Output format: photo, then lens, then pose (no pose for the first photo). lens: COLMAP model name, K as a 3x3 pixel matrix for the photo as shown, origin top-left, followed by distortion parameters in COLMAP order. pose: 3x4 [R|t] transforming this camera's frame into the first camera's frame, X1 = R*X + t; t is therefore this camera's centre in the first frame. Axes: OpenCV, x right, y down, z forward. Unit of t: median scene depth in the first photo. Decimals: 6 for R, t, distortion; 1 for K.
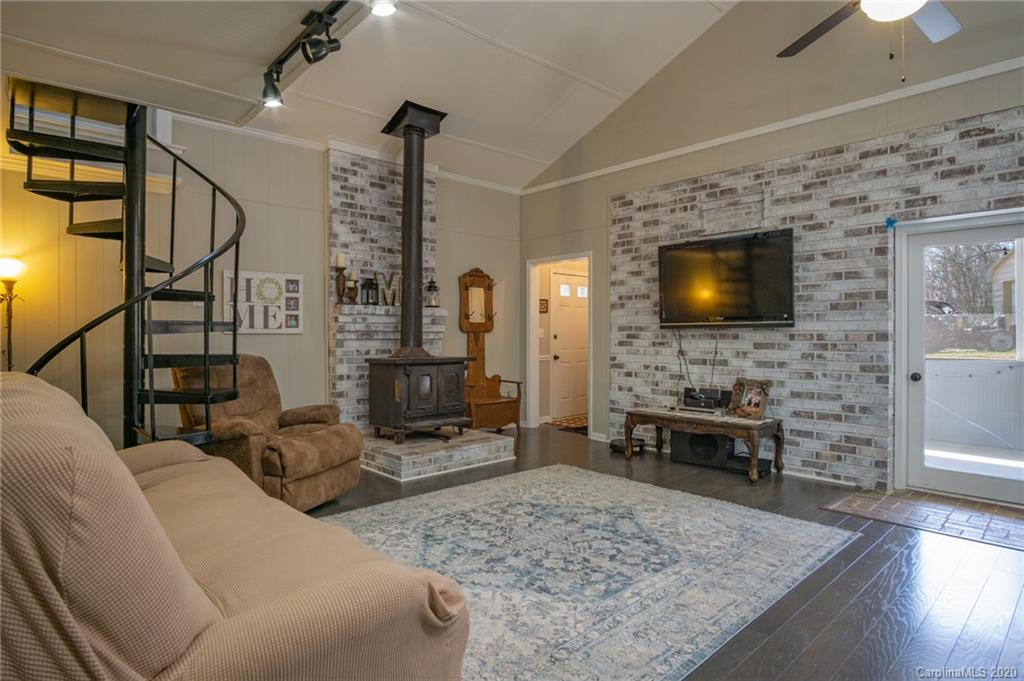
lens RADIAL K [[558.1, 0, 495.3], [0, 558.1, 334.2], [0, 0, 1]] dist [-0.028188, 0.005580]
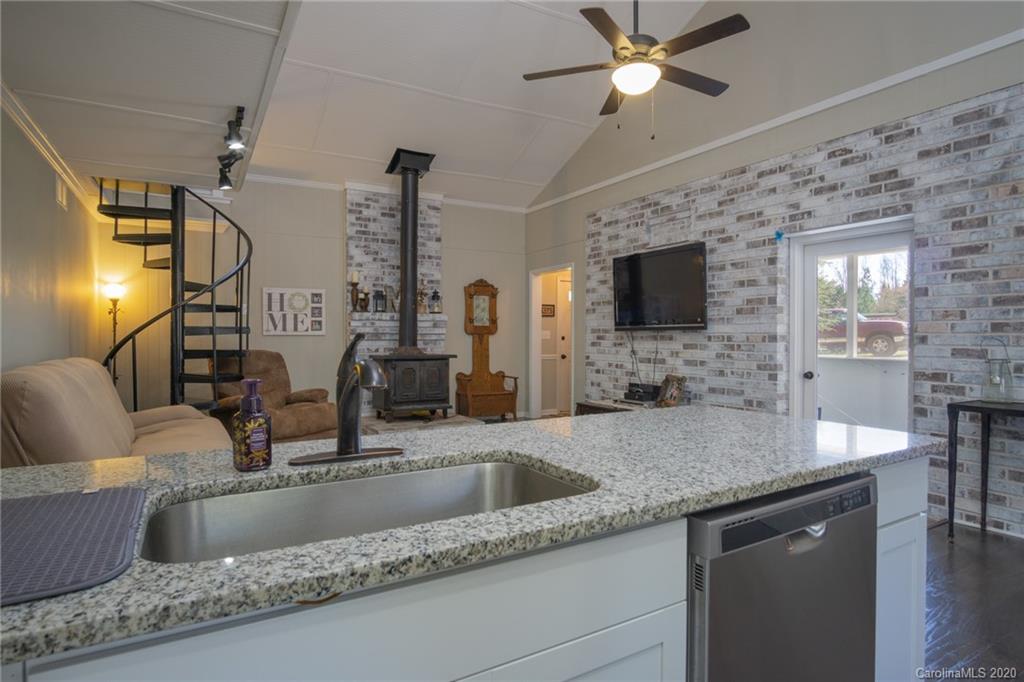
lens RADIAL K [[558.1, 0, 499.0], [0, 558.1, 337.1], [0, 0, 1]] dist [-0.028188, 0.005580]
pose [[0.976536, 0.001222, -0.215352, 0.408495], [-0.000606, 0.999996, 0.002928, -0.000712], [0.215355, -0.002729, 0.976532, -0.210691]]
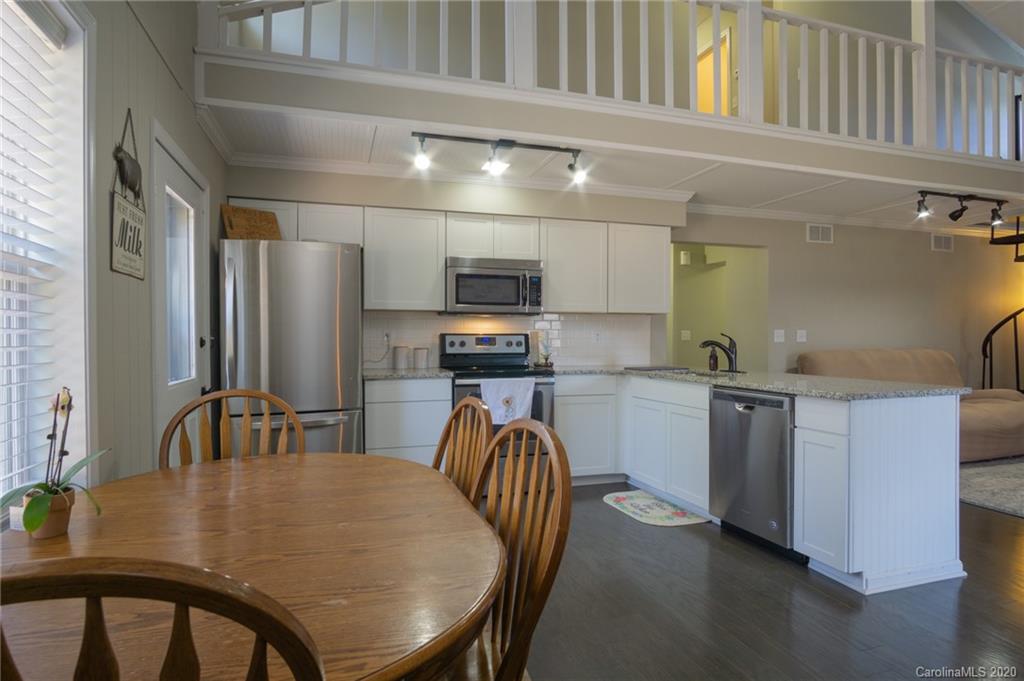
lens RADIAL K [[558.1, 0, 501.5], [0, 558.1, 337.2], [0, 0, 1]] dist [-0.028188, 0.005580]
pose [[-0.408042, 0.000786, -0.912963, 1.308771], [-0.003277, 0.999992, 0.002326, 0.005381], [0.912957, 0.003941, -0.408036, 0.093908]]
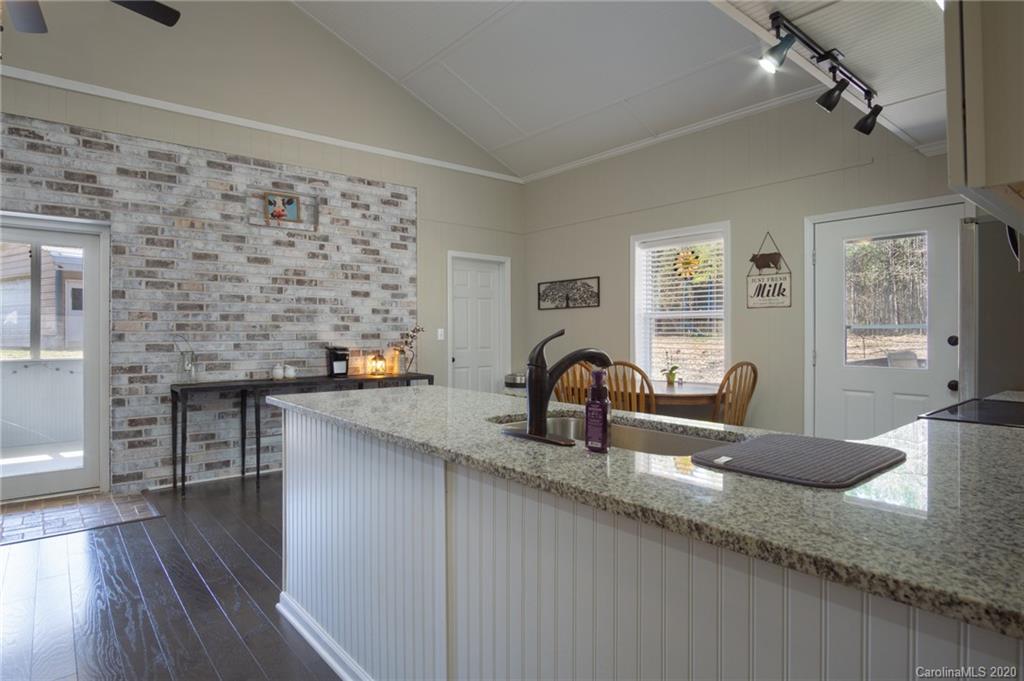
lens RADIAL K [[558.1, 0, 500.2], [0, 558.1, 329.6], [0, 0, 1]] dist [-0.028188, 0.005580]
pose [[0.036553, 0.007782, 0.999301, -0.080470], [0.003465, 0.999963, -0.007914, 0.002108], [-0.999326, 0.003752, 0.036525, 0.084879]]
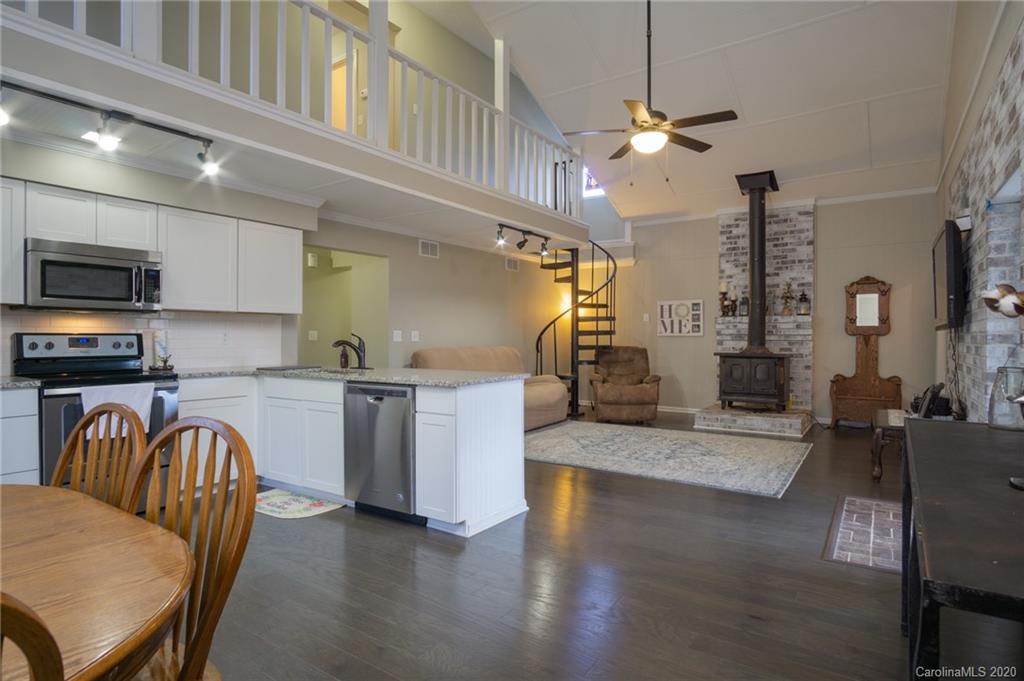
lens RADIAL K [[558.1, 0, 498.5], [0, 558.1, 338.2], [0, 0, 1]] dist [-0.028188, 0.005580]
pose [[0.231971, 0.002071, -0.972720, 1.364805], [-0.002844, 0.999995, 0.001451, 0.005843], [0.972718, 0.002429, 0.231976, 0.074426]]
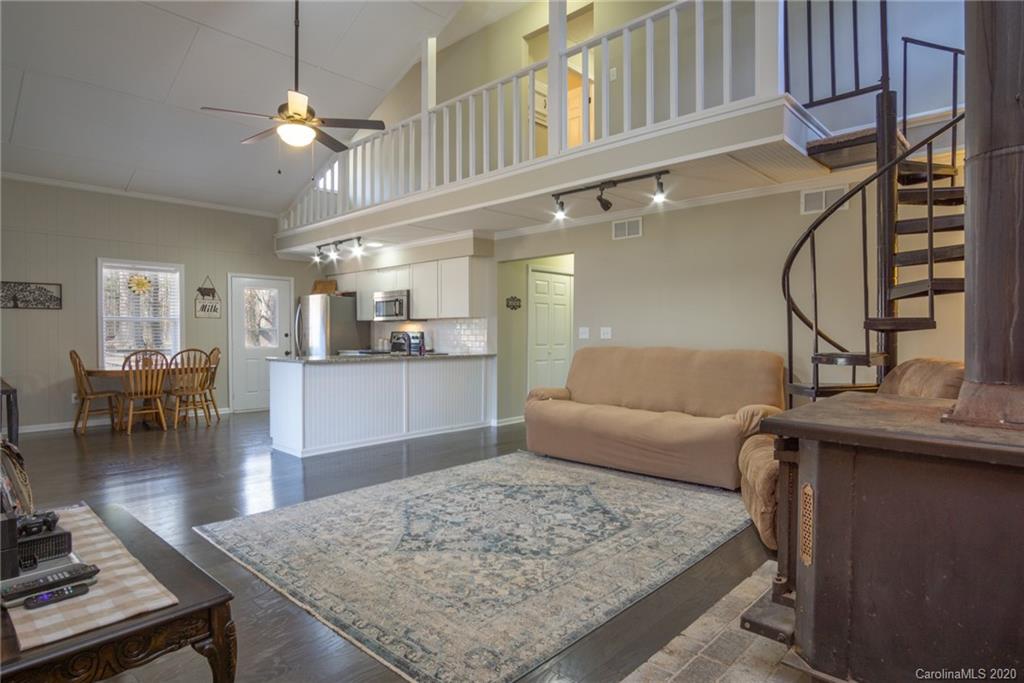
lens RADIAL K [[560.3, 0, 493.4], [0, 560.3, 347.5], [0, 0, 1]] dist [-0.033001, 0.002551]
pose [[-0.997437, 0.000216, -0.071551, 0.144631], [-0.001815, 0.999597, 0.028315, 0.000093], [0.071529, 0.028373, -0.997035, 1.621636]]
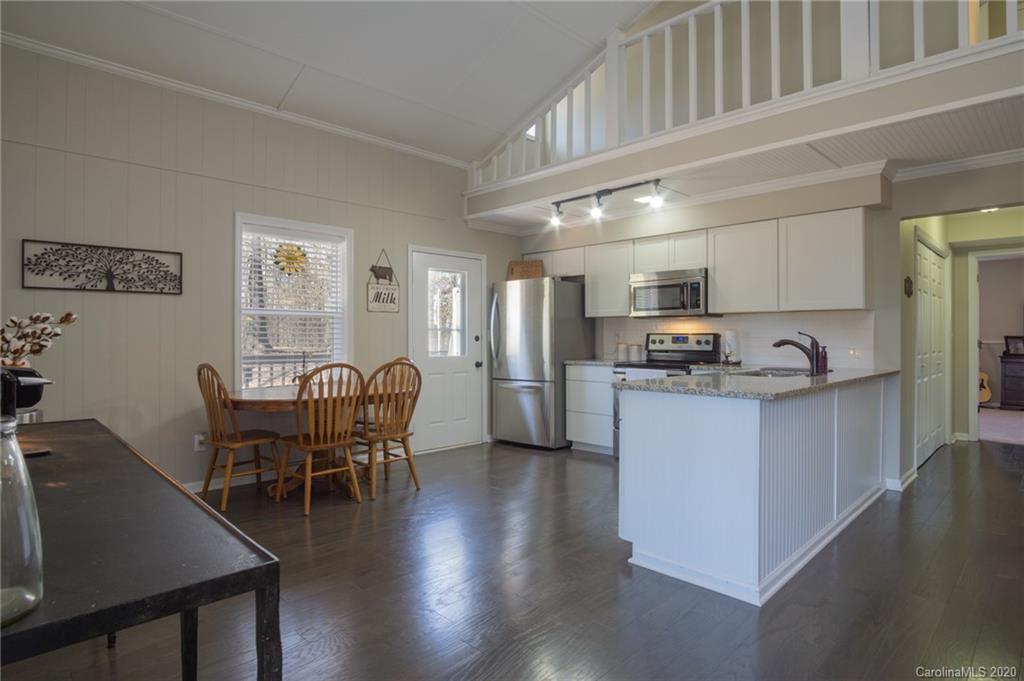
lens RADIAL K [[558.1, 0, 498.9], [0, 558.1, 339.7], [0, 0, 1]] dist [-0.028188, 0.005580]
pose [[-0.999221, -0.001715, -0.039416, 0.785987], [-0.002065, 0.999959, 0.008846, 0.005103], [0.039399, 0.008921, -0.999184, 0.902602]]
